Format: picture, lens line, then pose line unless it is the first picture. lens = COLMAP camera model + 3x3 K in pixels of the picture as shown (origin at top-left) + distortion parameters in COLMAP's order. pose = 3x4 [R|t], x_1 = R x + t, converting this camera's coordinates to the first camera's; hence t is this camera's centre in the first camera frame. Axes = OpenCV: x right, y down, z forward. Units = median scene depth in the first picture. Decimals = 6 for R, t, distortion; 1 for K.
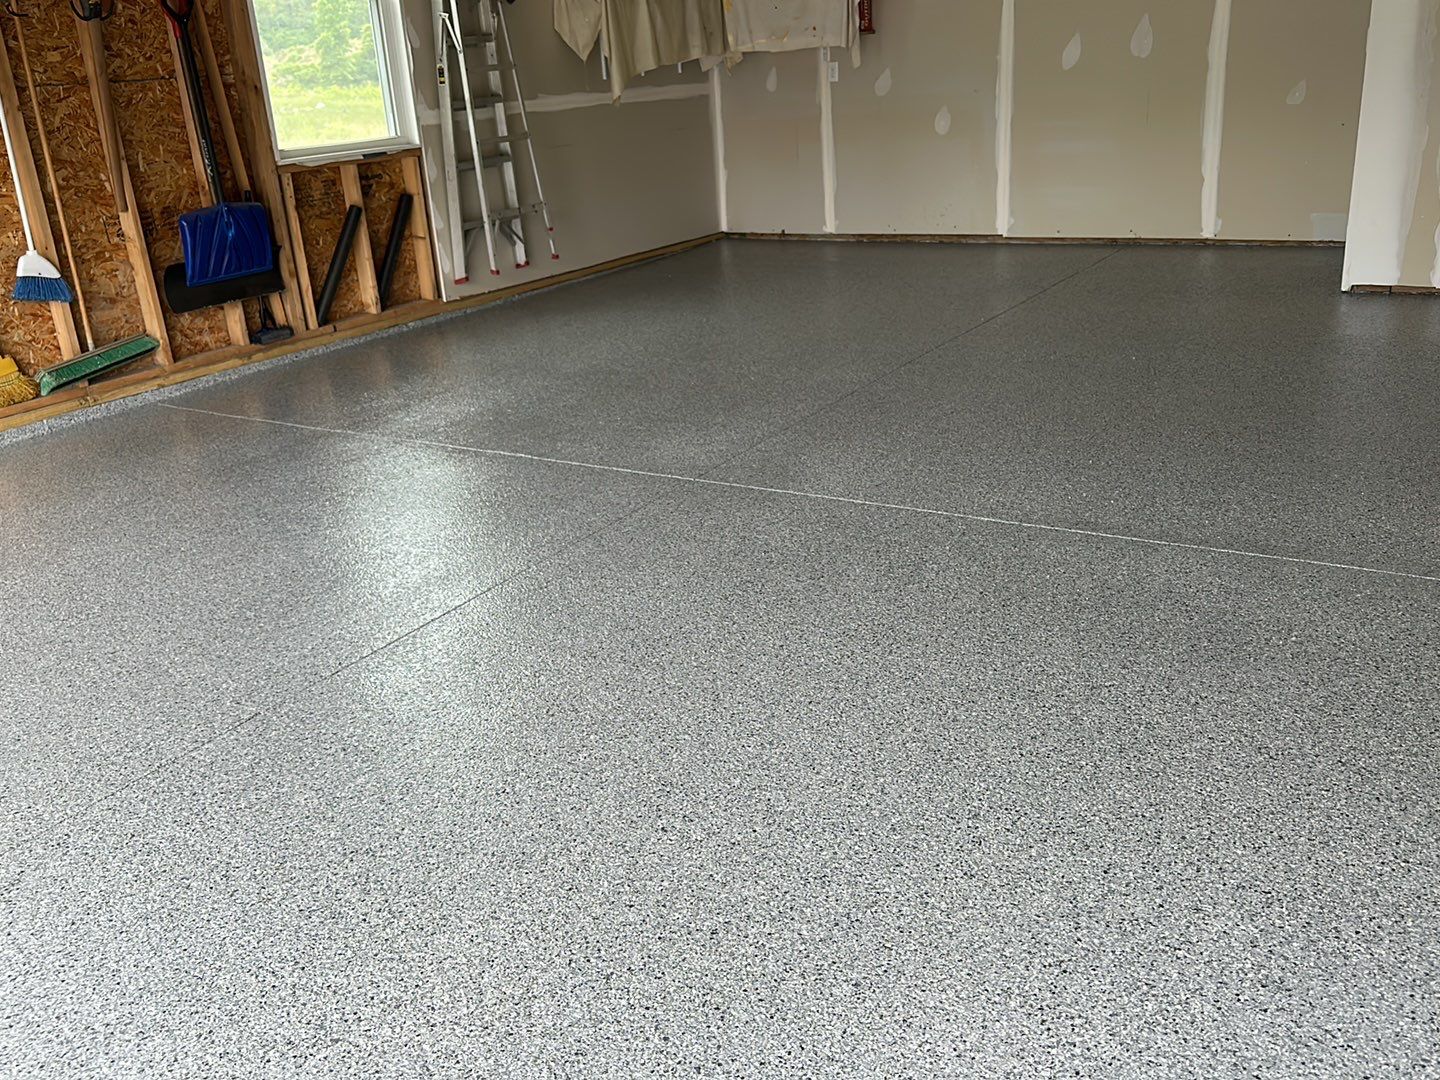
lens RADIAL K [[1267.3, 0, 720.0], [0, 1267.3, 540.0], [0, 0, 1]] dist [0.192953, -0.390833]
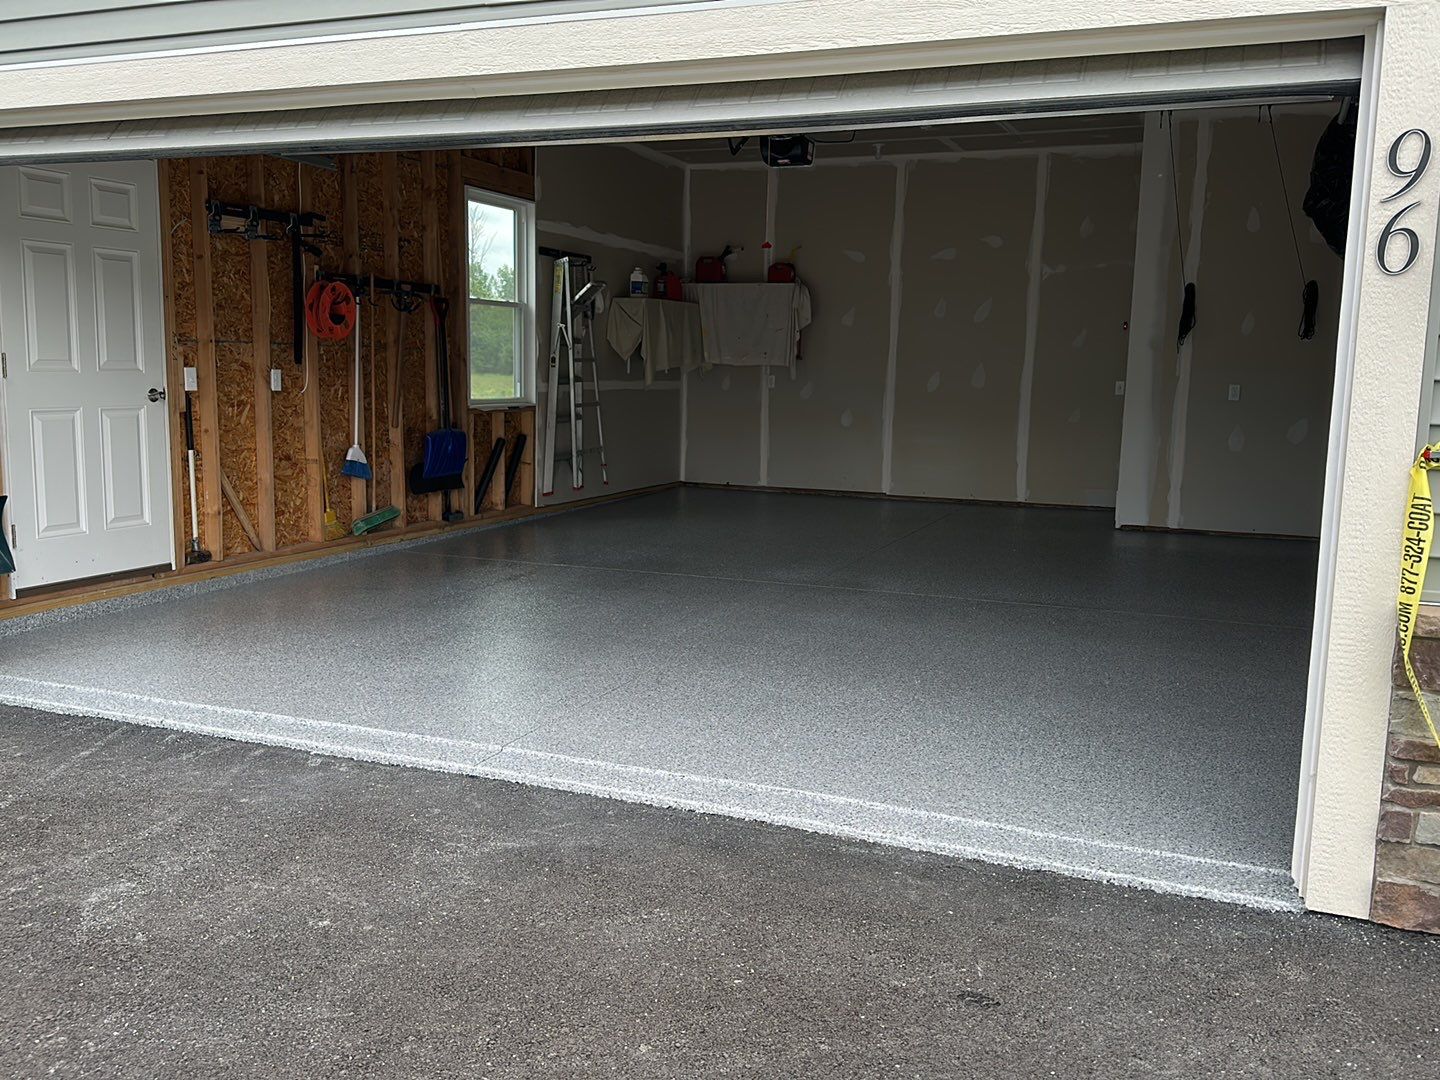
lens RADIAL K [[1267.3, 0, 720.0], [0, 1267.3, 540.0], [0, 0, 1]] dist [0.192953, -0.390833]
pose [[0.978376, 0.057587, 0.198654, -0.305114], [-0.011249, 0.973852, -0.226905, 0.179372], [-0.206527, 0.219764, 0.953442, -0.414949]]
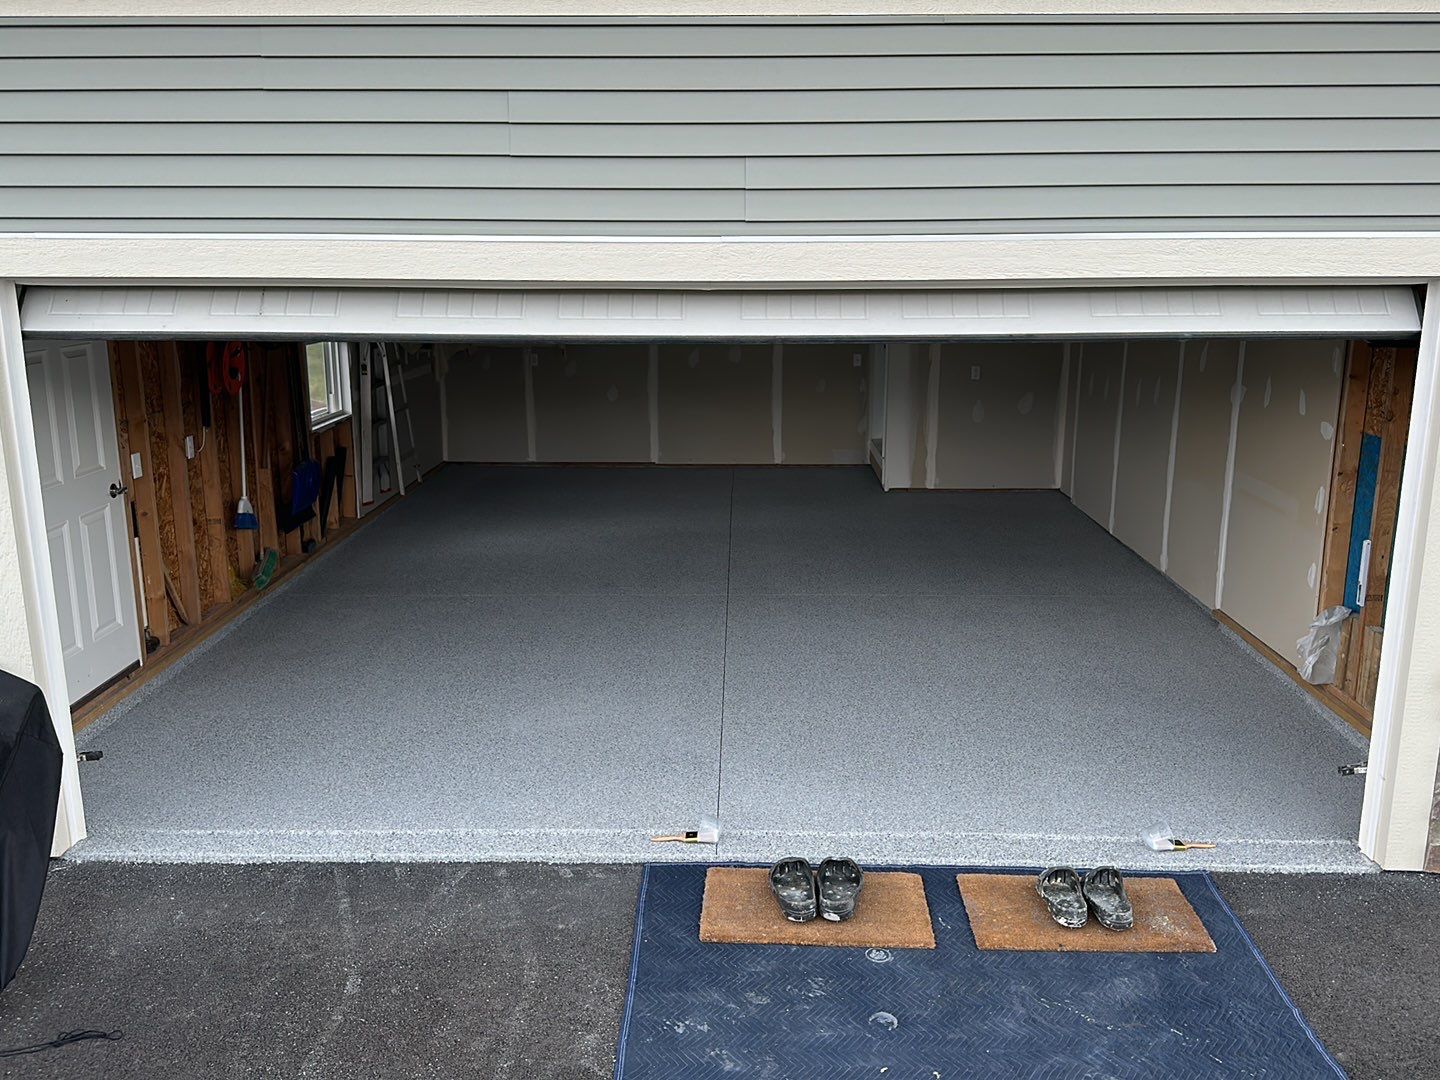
lens RADIAL K [[1278.4, 0, 722.1], [0, 1278.4, 535.9], [0, 0, 1]] dist [0.181170, -0.400484]
pose [[0.845157, -0.053619, 0.531822, -0.660077], [0.136281, 0.983690, -0.117398, 0.058112], [-0.516853, 0.171697, 0.838679, -0.418900]]
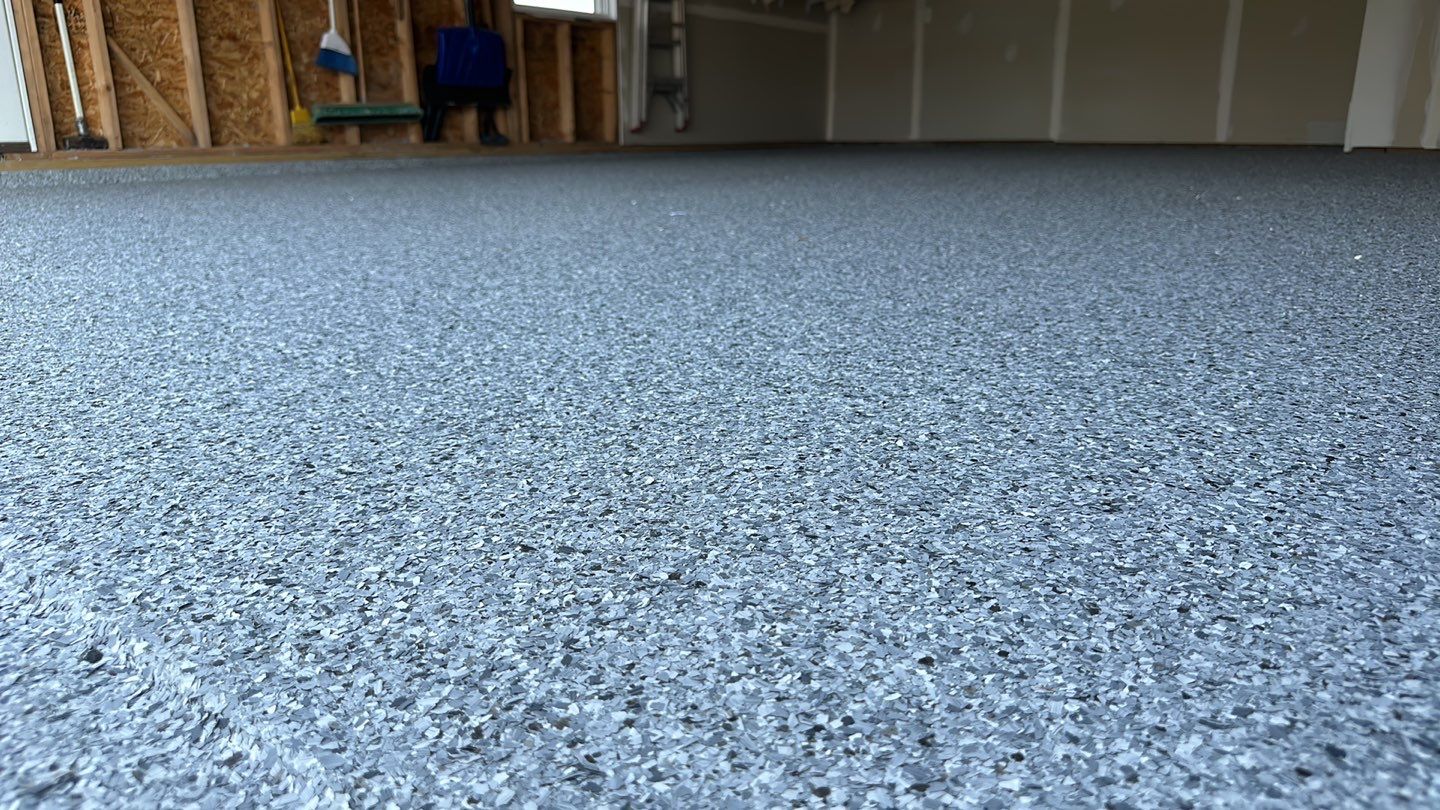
lens RADIAL K [[985.8, 0, 722.1], [0, 985.8, 410.5], [0, 0, 1]] dist [0.038820, -0.067544]
pose [[0.995711, 0.077556, -0.050435, -0.043845], [-0.081370, 0.993583, -0.078558, 0.155800], [0.044018, 0.082325, 0.995633, 0.039379]]
